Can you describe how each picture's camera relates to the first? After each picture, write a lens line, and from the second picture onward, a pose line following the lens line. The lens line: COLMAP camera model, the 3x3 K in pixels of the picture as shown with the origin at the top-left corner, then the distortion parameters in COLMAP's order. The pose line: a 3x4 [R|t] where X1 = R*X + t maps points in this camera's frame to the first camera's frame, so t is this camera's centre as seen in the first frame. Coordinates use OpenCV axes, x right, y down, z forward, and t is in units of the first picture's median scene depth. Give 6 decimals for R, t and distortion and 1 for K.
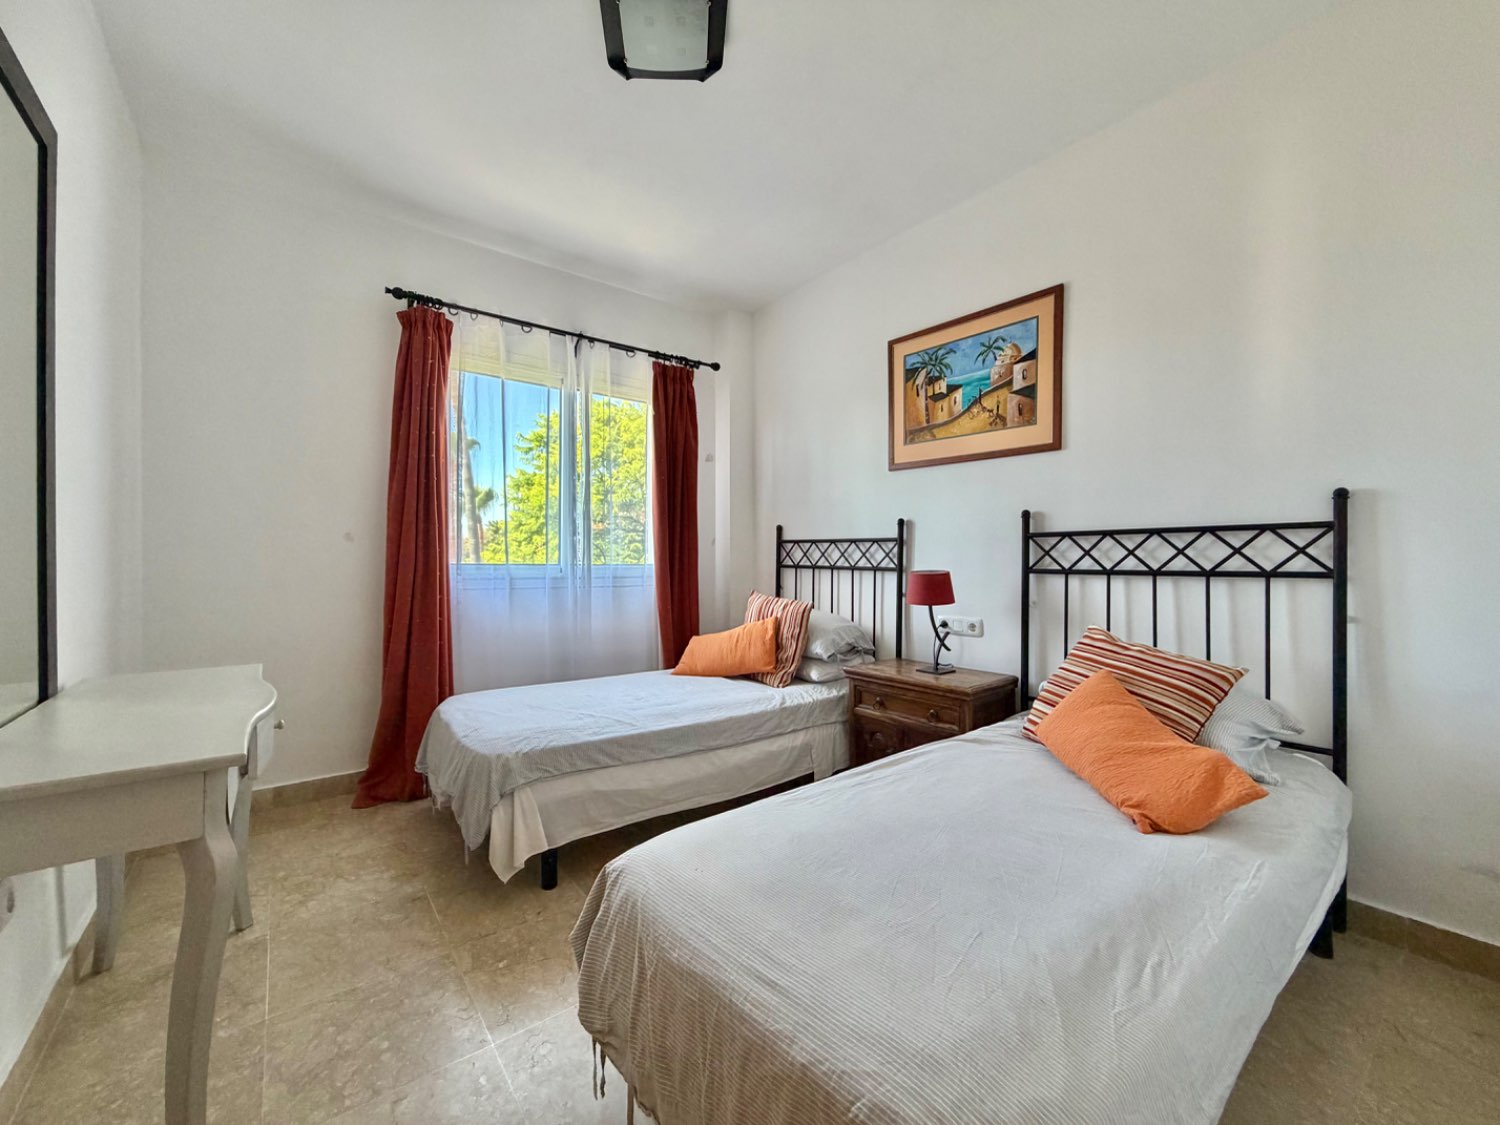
lens RADIAL K [[600.0, 0, 743.9], [0, 600.0, 561.1], [0, 0, 1]] dist [0.000503, 0.000054]
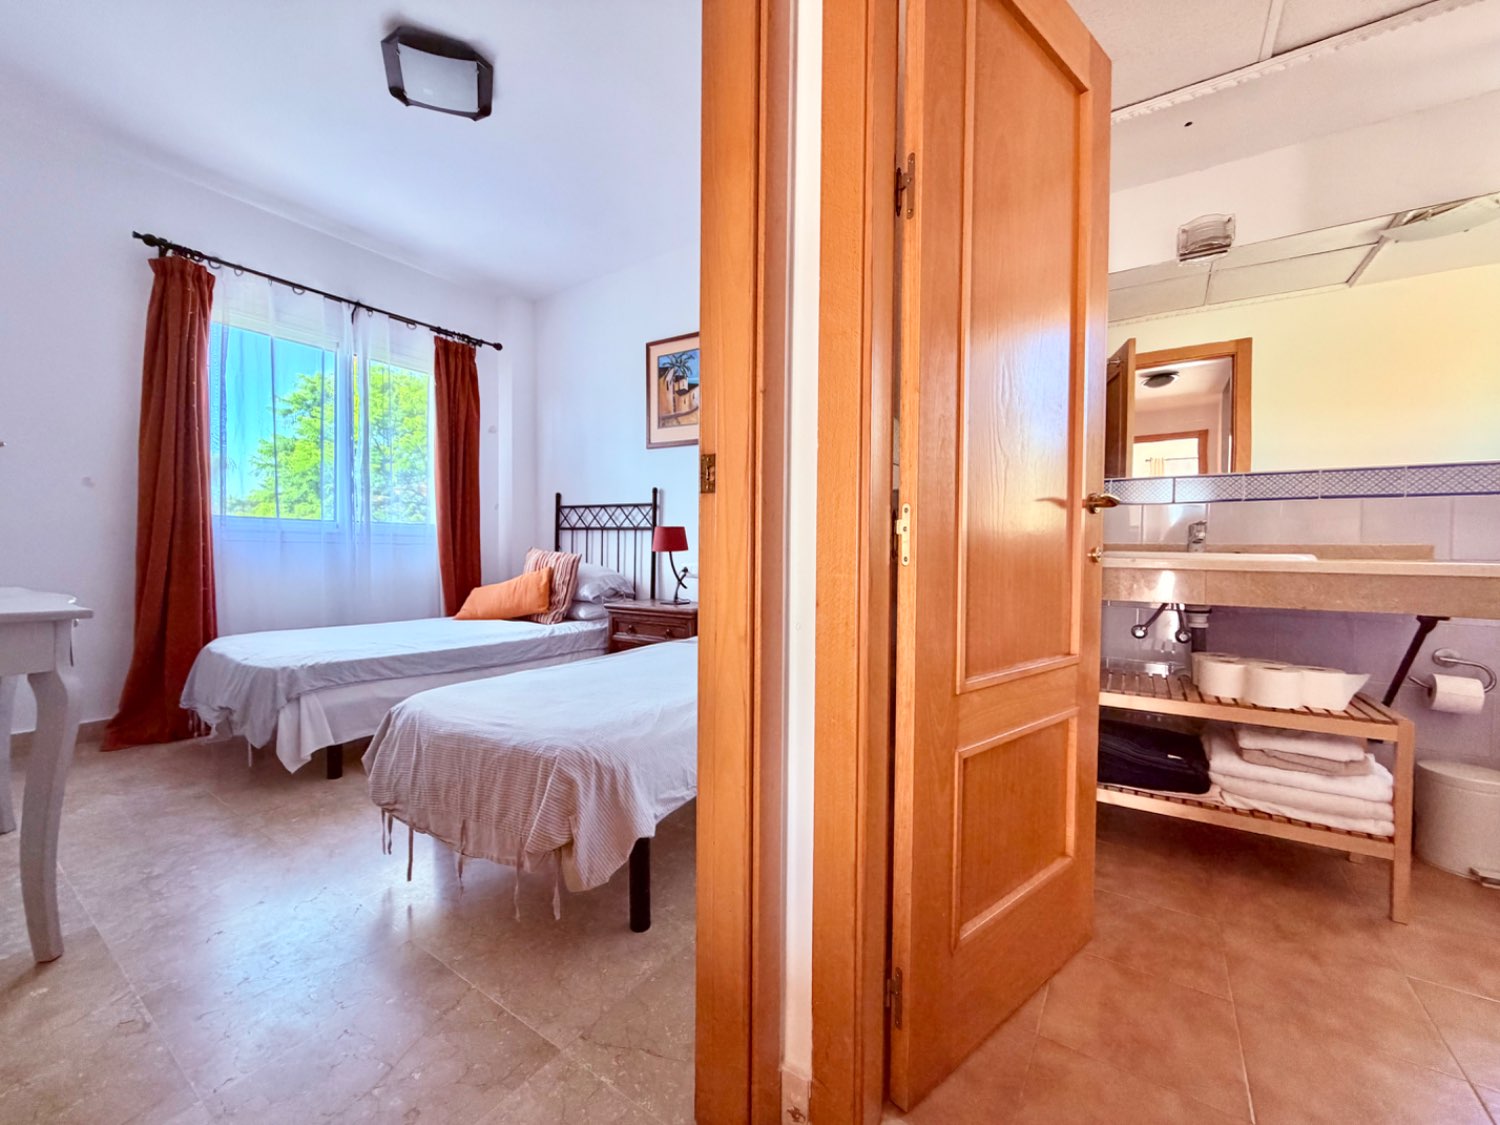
lens RADIAL K [[600.0, 0, 743.9], [0, 600.0, 561.1], [0, 0, 1]] dist [0.000503, 0.000054]
pose [[0.950183, 0.001296, 0.311689, 0.049371], [-0.007572, 0.999792, 0.018926, 0.057541], [-0.311600, -0.020343, 0.949996, -0.247860]]
